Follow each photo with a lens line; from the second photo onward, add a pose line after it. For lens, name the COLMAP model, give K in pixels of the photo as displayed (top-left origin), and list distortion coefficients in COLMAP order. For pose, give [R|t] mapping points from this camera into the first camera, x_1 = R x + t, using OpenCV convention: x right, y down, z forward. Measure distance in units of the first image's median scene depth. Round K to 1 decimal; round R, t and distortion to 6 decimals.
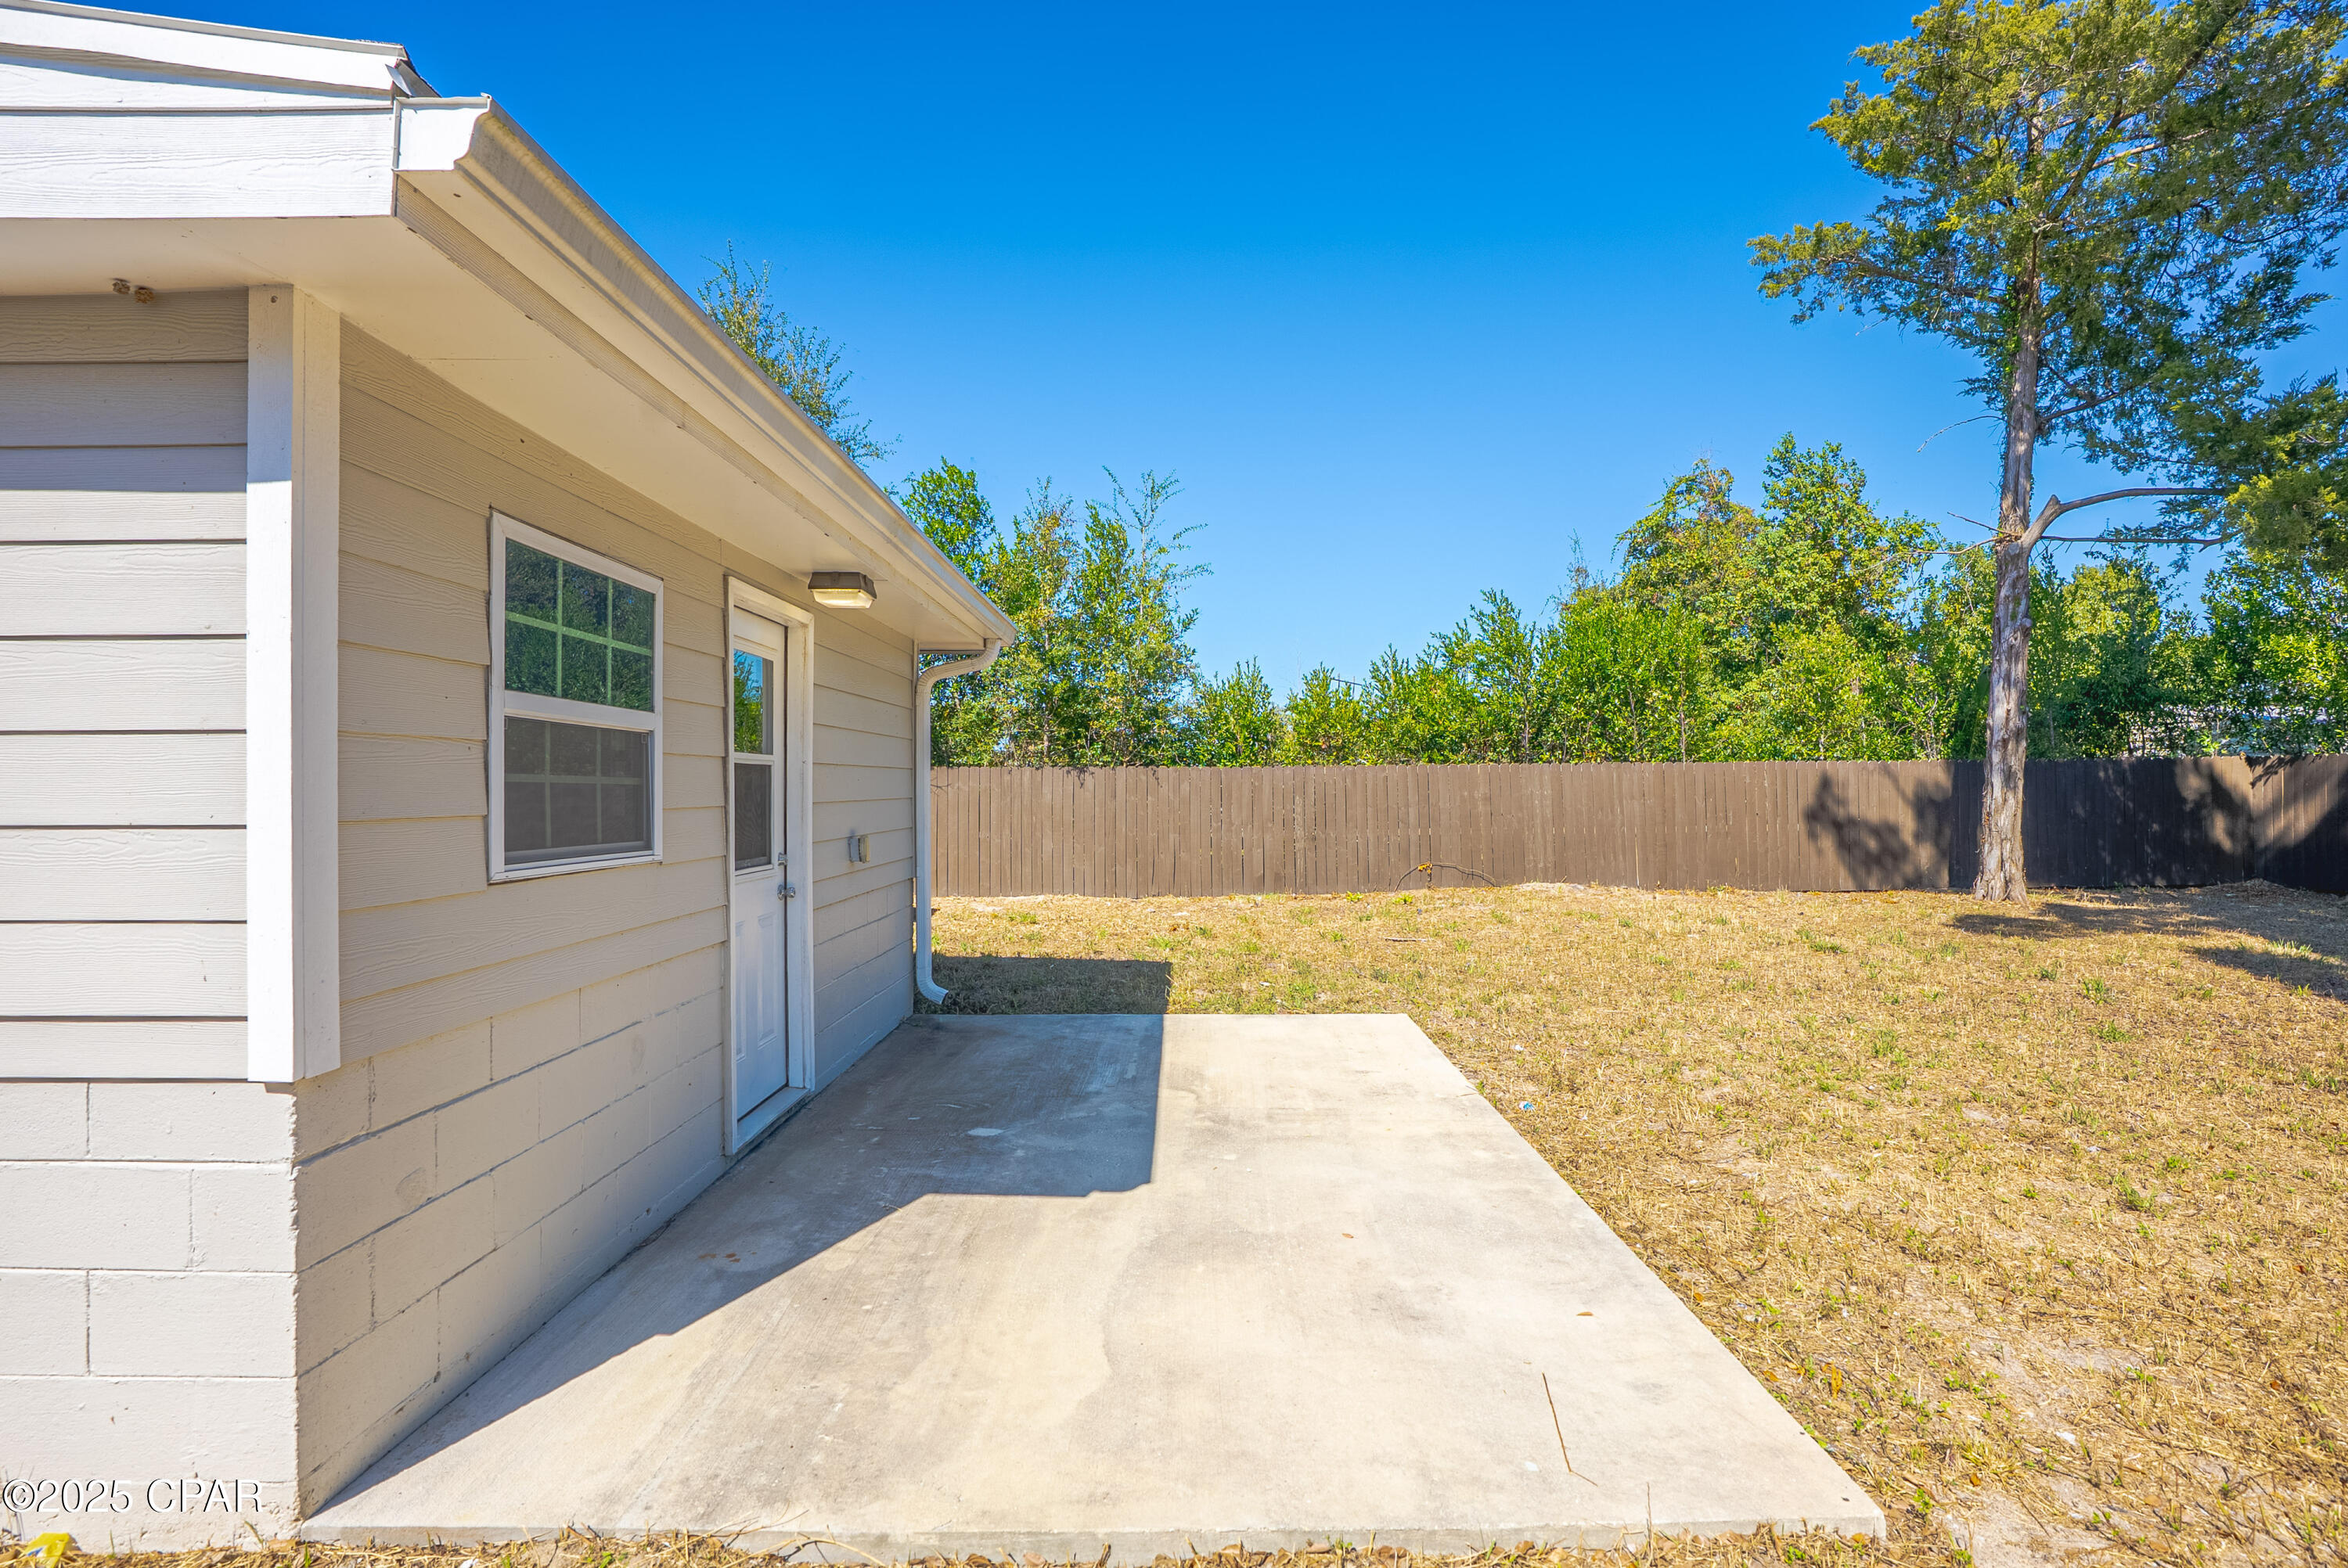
lens RADIAL K [[1145.4, 0, 1216.3], [0, 1145.4, 797.5], [0, 0, 1]] dist [-0.070152, 0.035754]
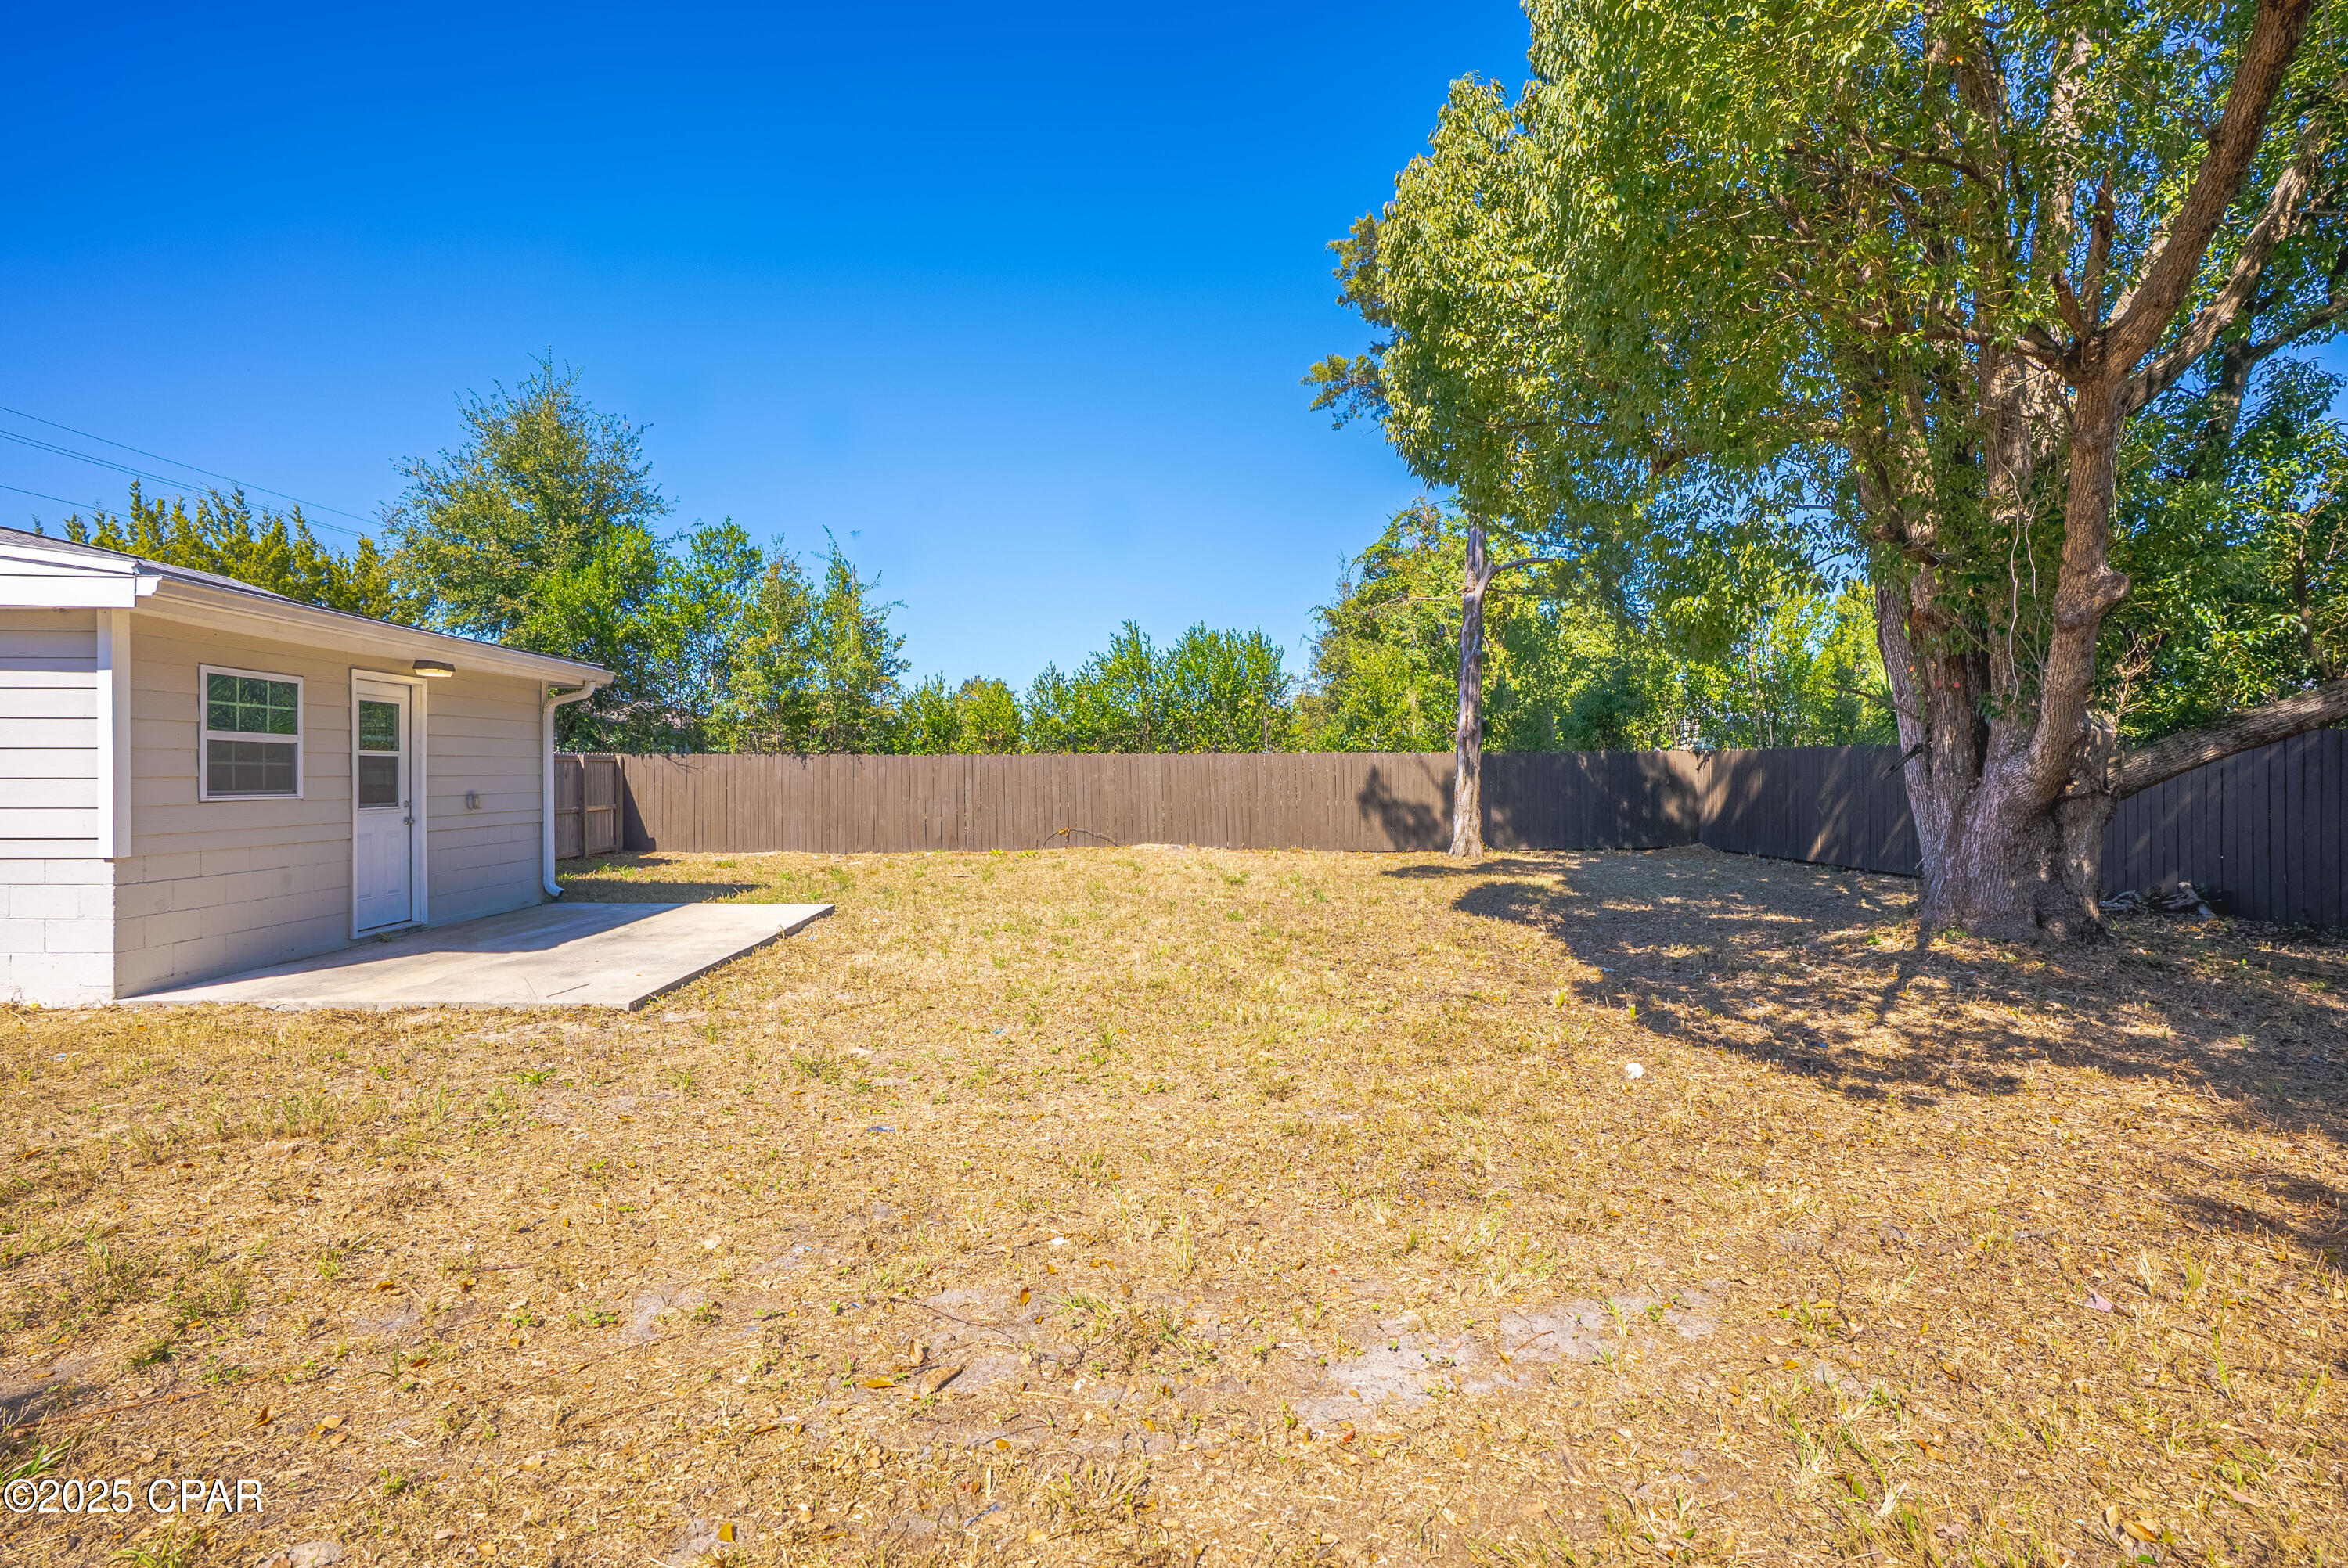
lens RADIAL K [[1104.0, 0, 1185.0], [0, 1104.0, 783.3], [0, 0, 1]] dist [-0.073013, 0.031443]
pose [[0.999426, 0.005352, 0.033463, 0.282662], [-0.005399, 0.999985, 0.001309, 0.002797], [-0.033456, -0.001489, 0.999439, -0.282183]]
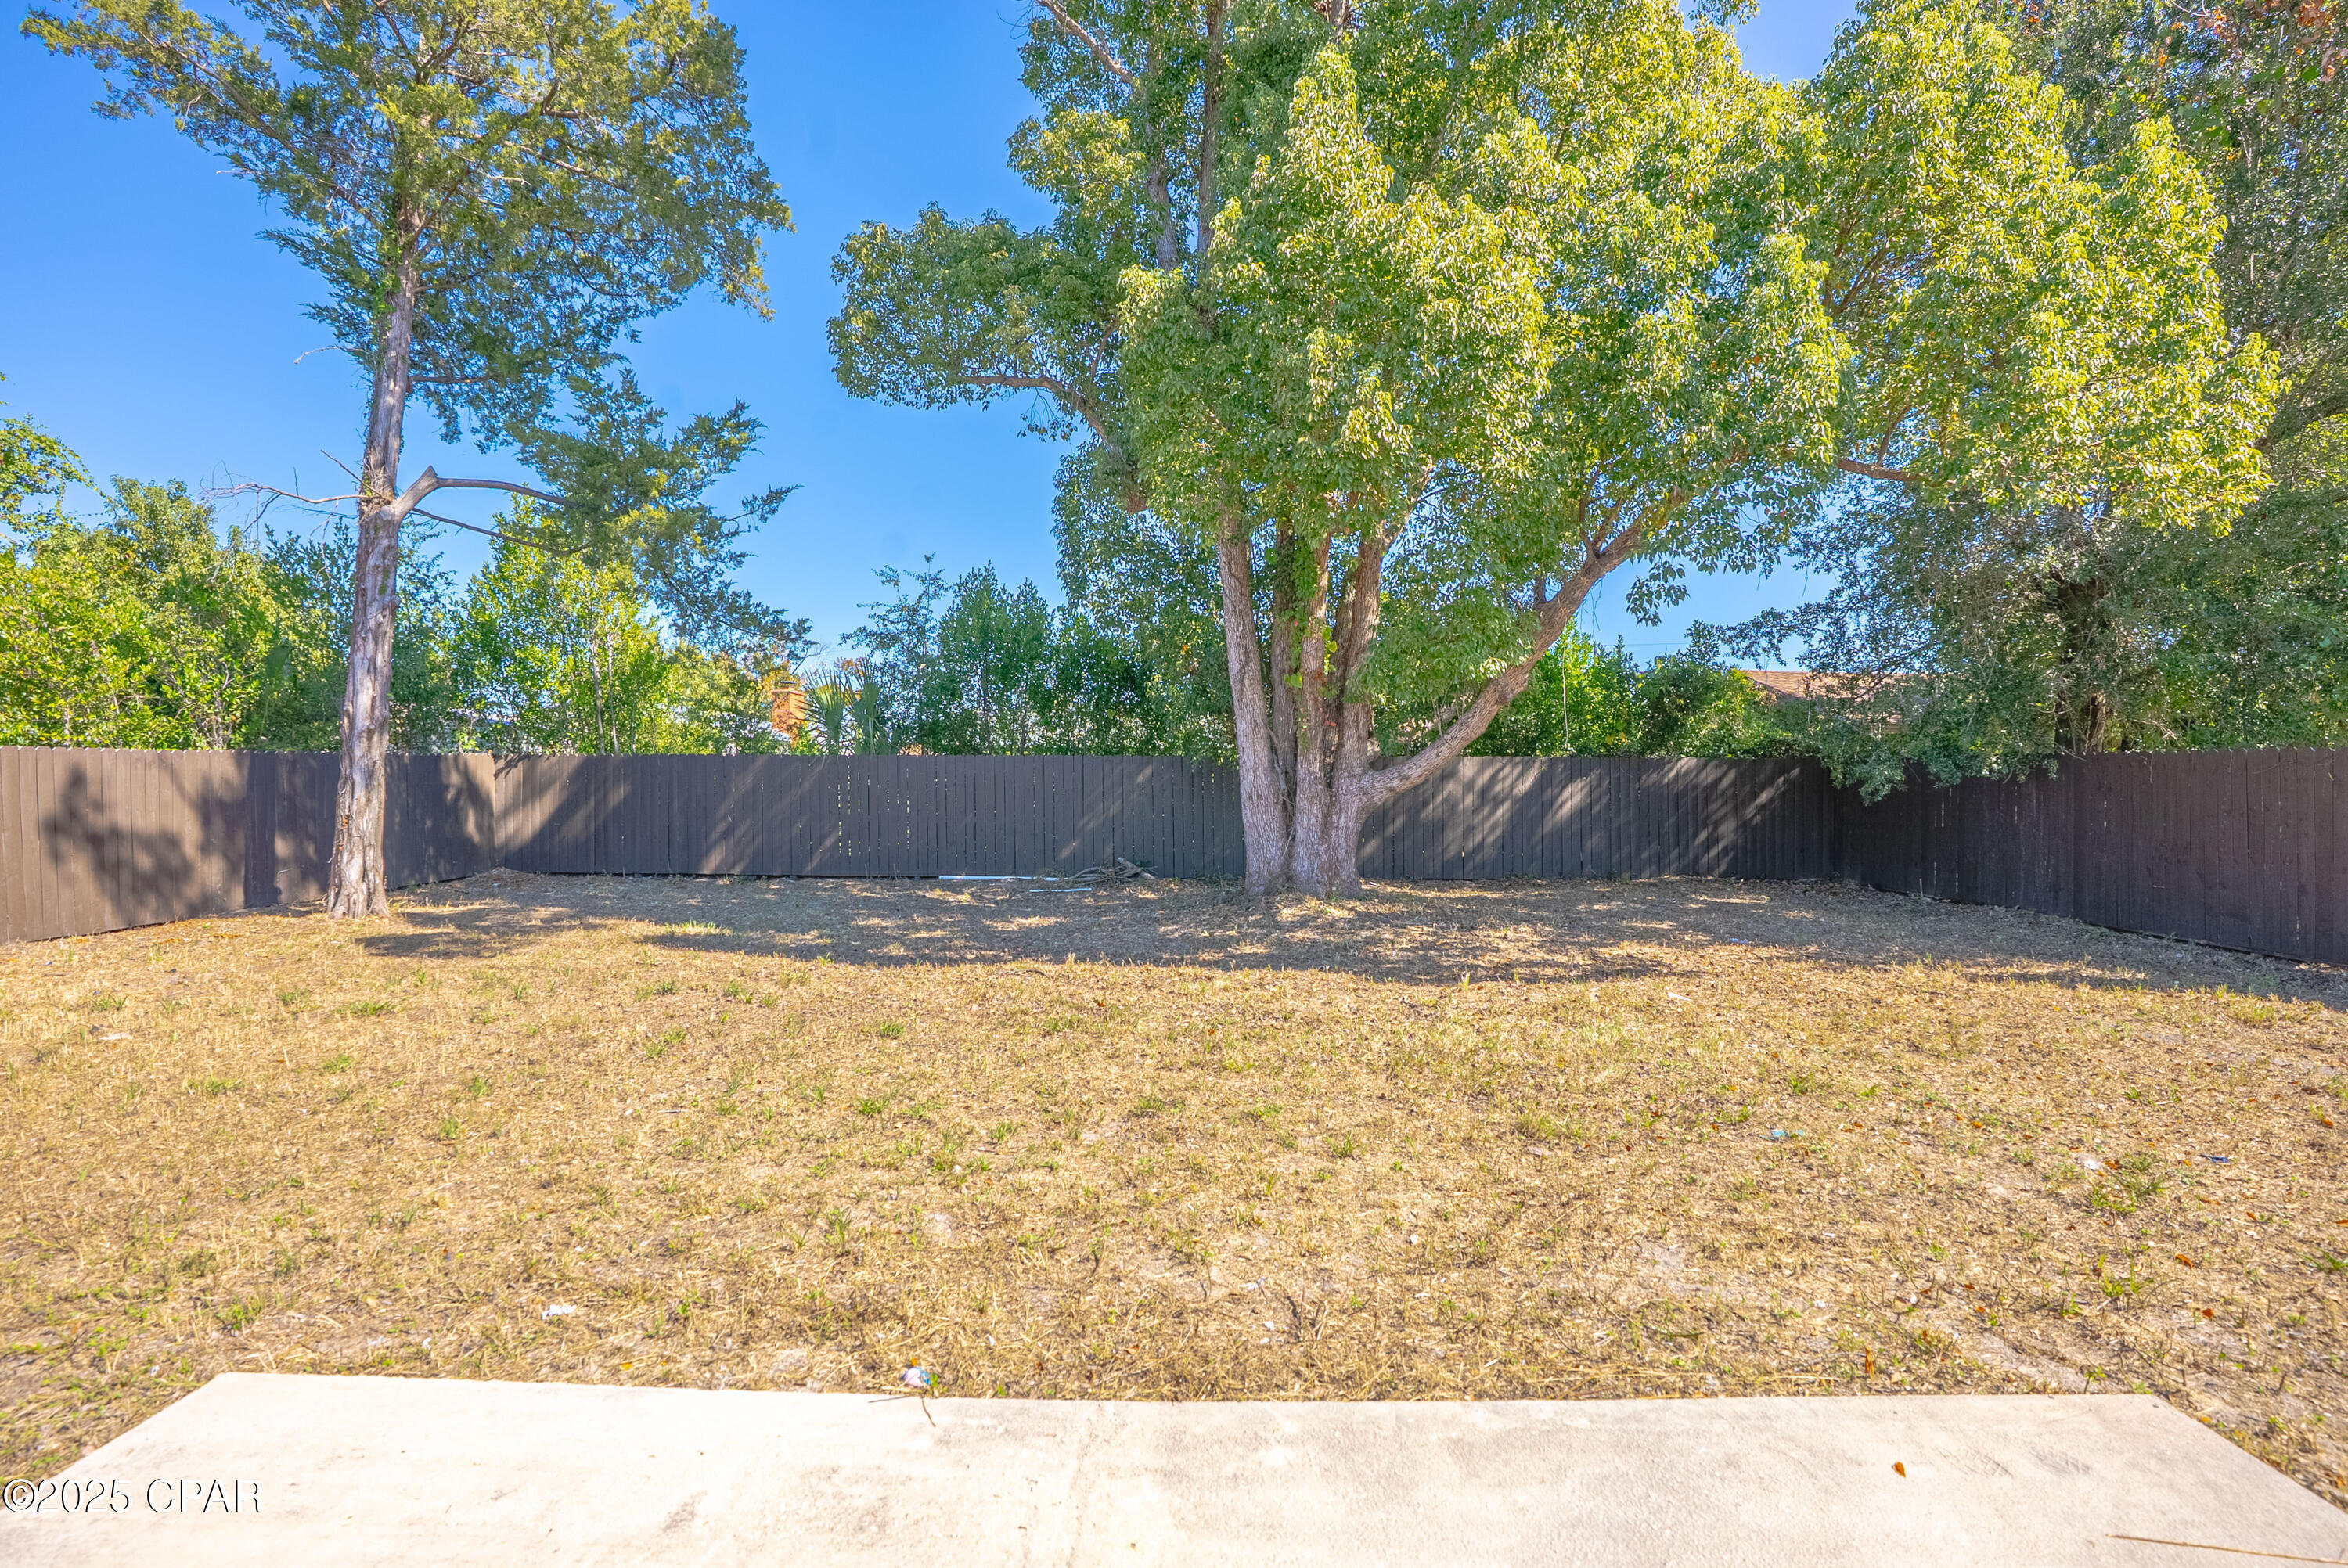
lens RADIAL K [[1104.0, 0, 1185.0], [0, 1104.0, 783.3], [0, 0, 1]] dist [-0.073013, 0.031443]
pose [[0.028526, -0.003711, 0.999586, -0.091898], [0.006108, 0.999975, 0.003539, -0.008756], [-0.999574, 0.006005, 0.028548, 0.300532]]
